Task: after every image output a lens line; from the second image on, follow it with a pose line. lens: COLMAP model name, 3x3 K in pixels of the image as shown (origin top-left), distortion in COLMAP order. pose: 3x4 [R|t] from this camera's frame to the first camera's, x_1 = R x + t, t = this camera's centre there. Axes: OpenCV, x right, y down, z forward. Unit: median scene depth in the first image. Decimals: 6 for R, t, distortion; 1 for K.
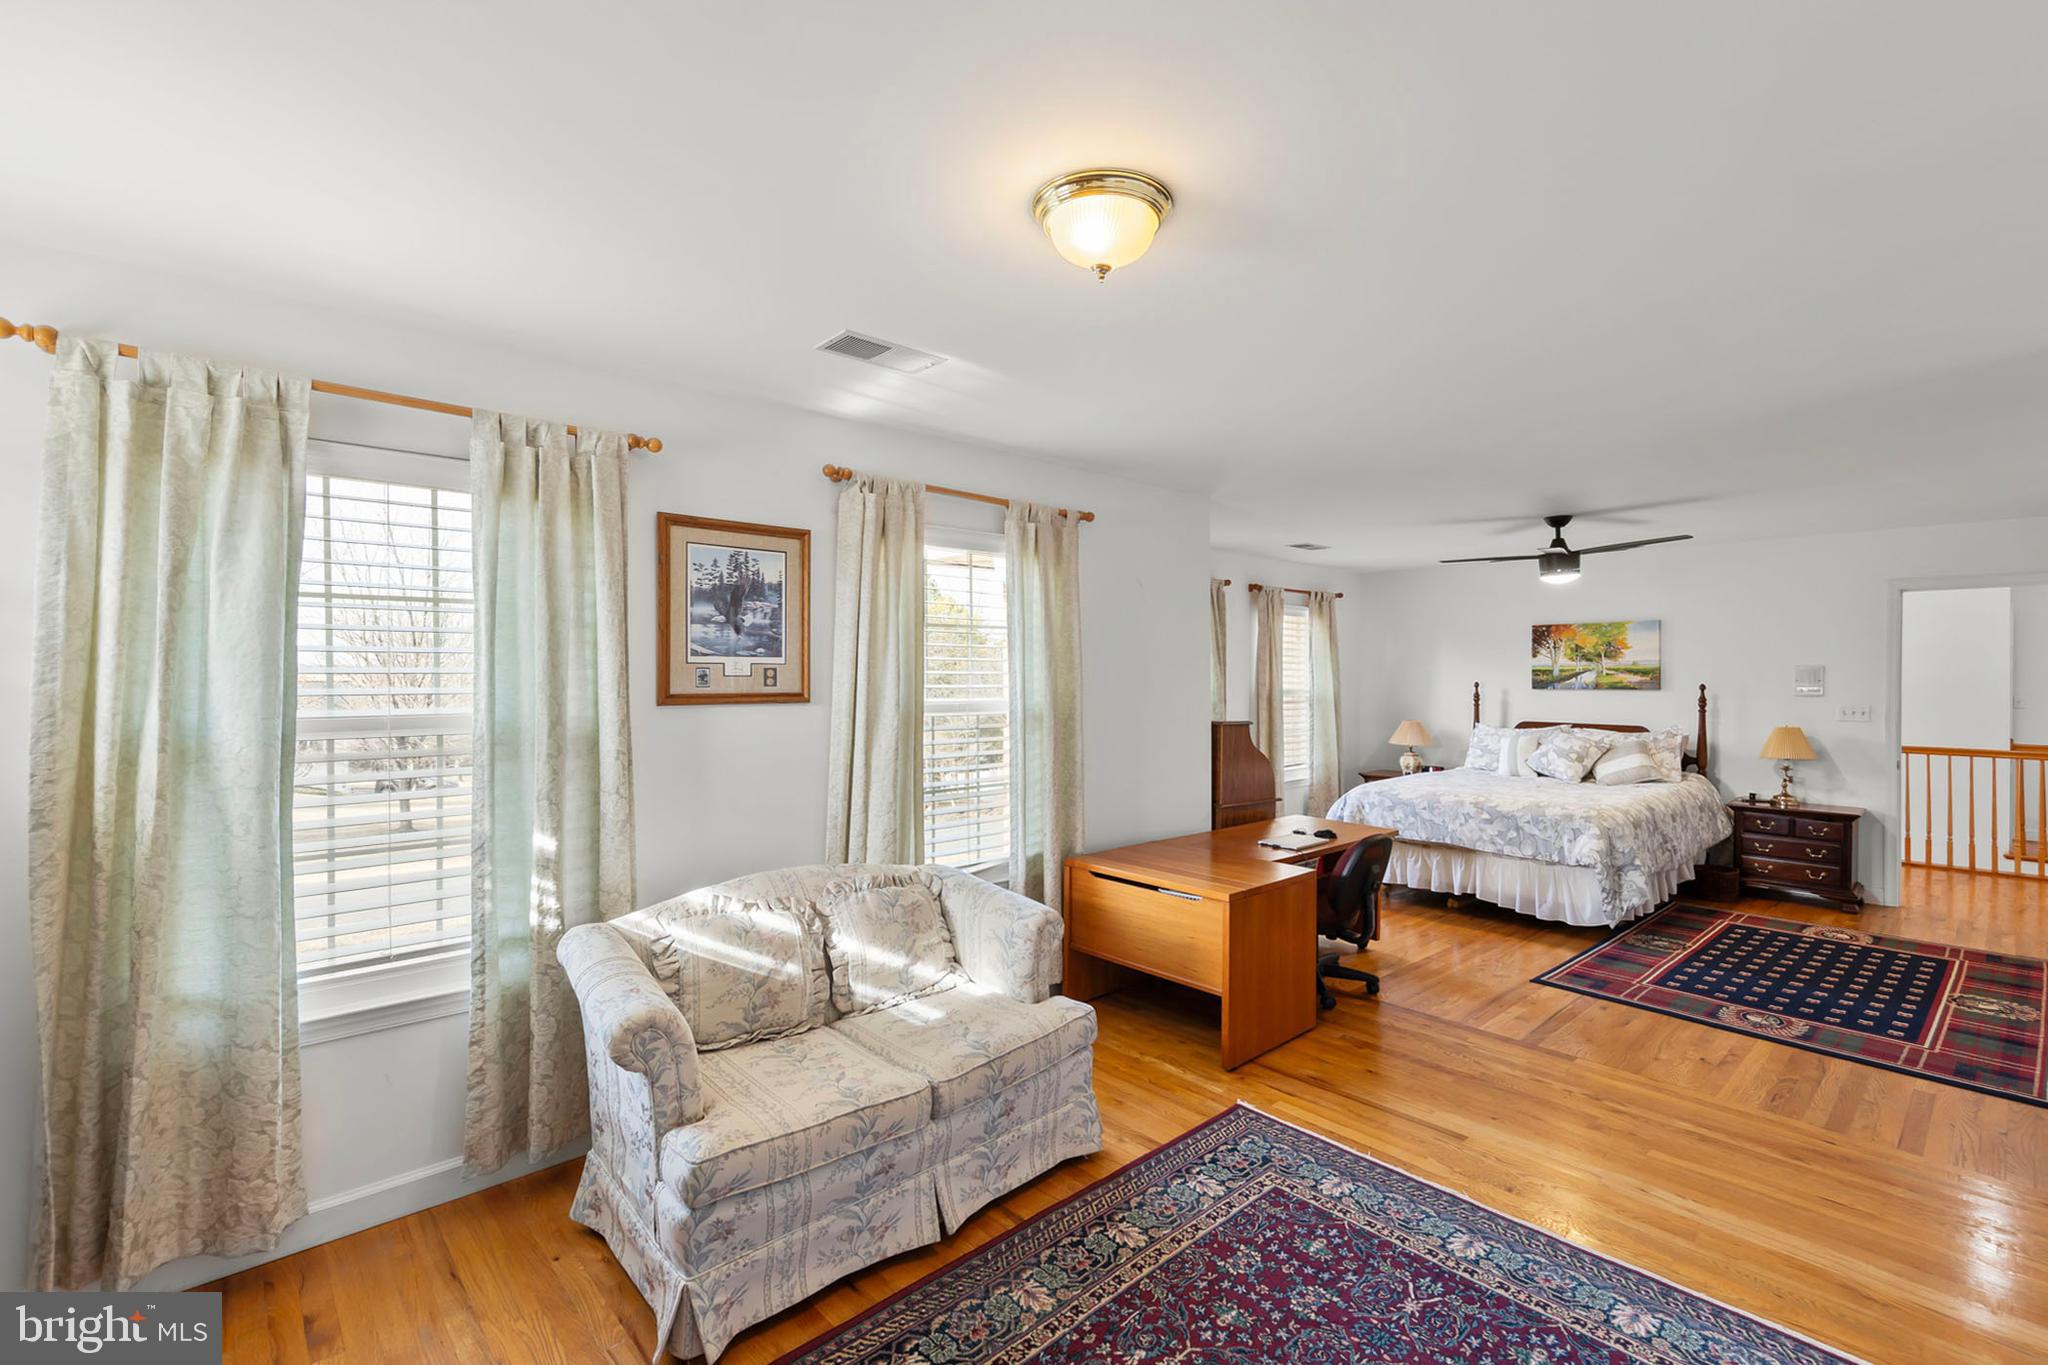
lens RADIAL K [[873.7, 0, 1037.1], [0, 873.7, 670.9], [0, 0, 1]] dist [0.001489, 0.000256]
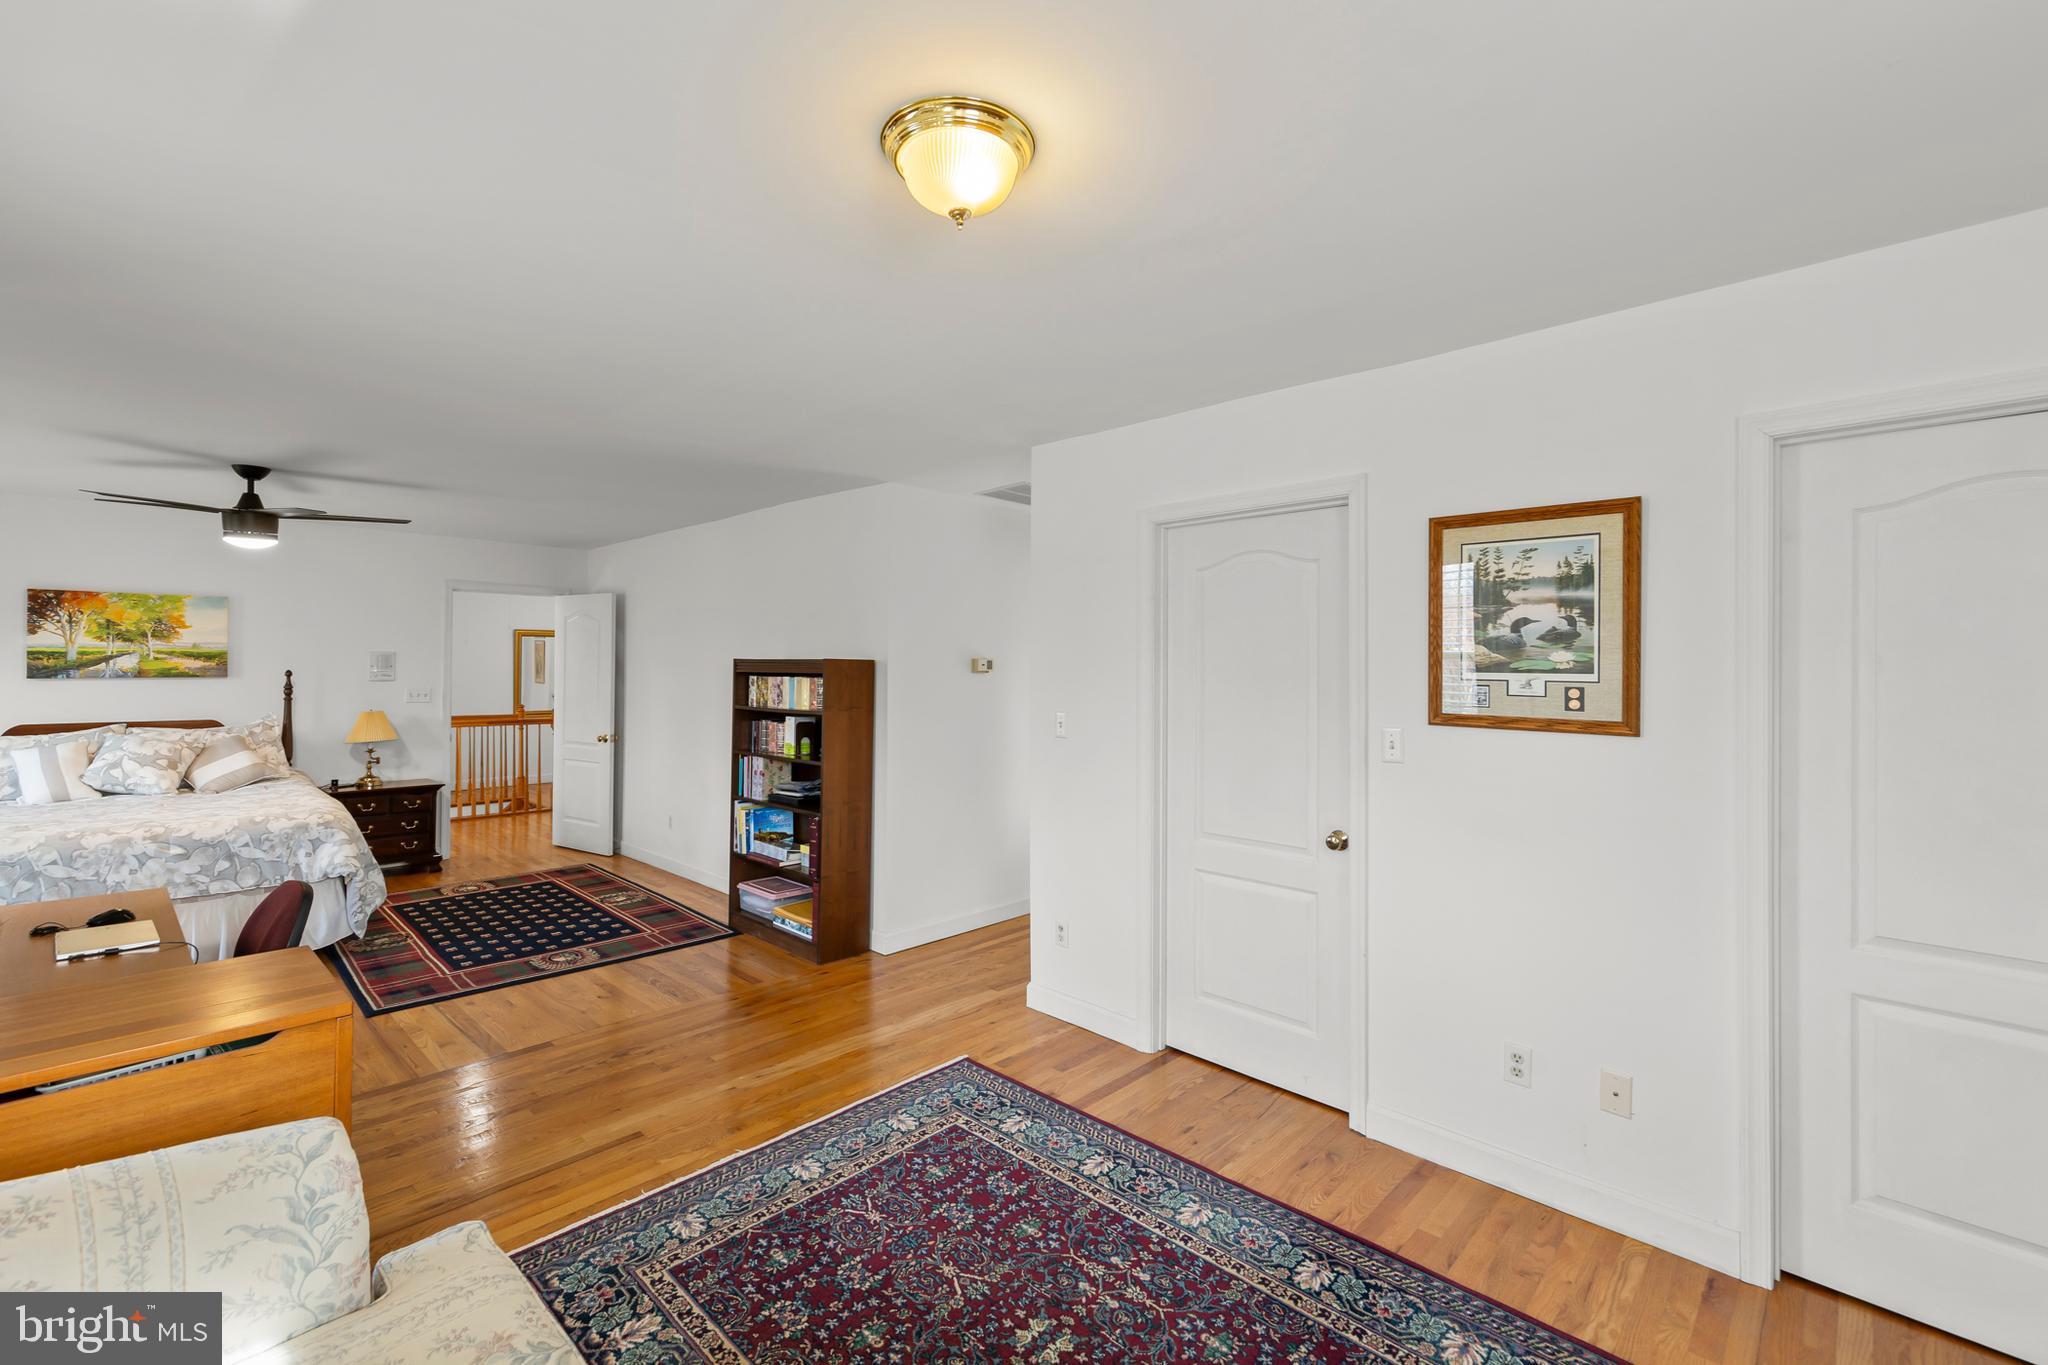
lens RADIAL K [[873.7, 0, 1037.1], [0, 873.7, 670.9], [0, 0, 1]] dist [0.001489, 0.000256]
pose [[-0.058271, -0.006965, 0.998277, -0.390329], [-0.012084, 0.999907, 0.006271, 0.000609], [-0.998228, -0.011698, -0.058350, 0.464576]]
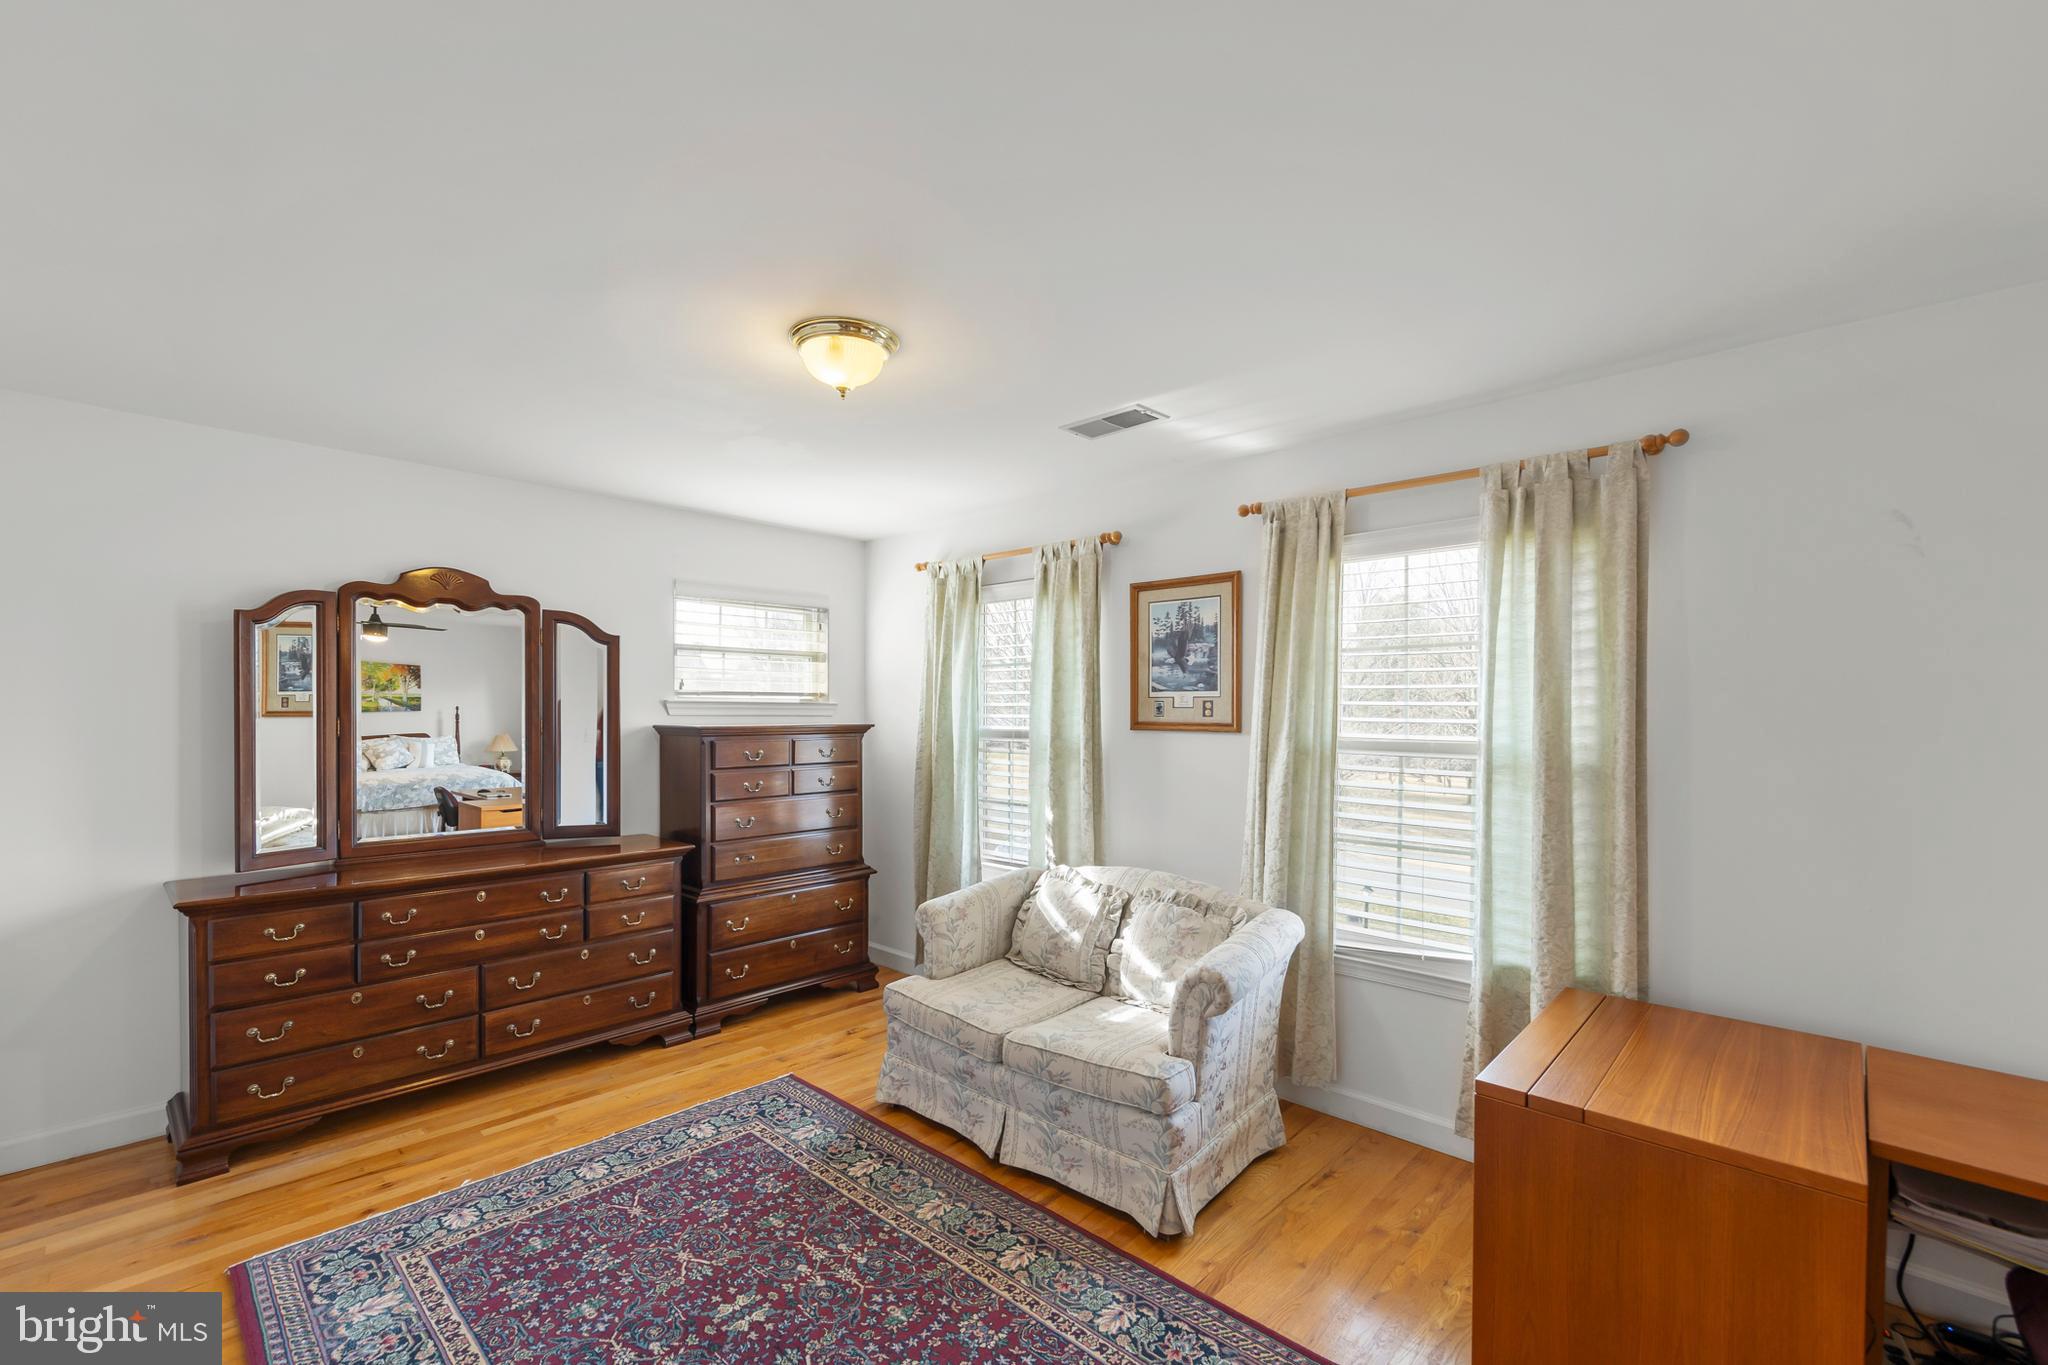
lens RADIAL K [[875.3, 0, 1026.4], [0, 875.3, 715.4], [0, 0, 1]] dist [0.001133, 0.000169]
pose [[0.078182, 0.007058, -0.996914, 0.671172], [0.000956, 0.999974, 0.007155, 0.006021], [0.996939, -0.001512, 0.078174, 0.563882]]
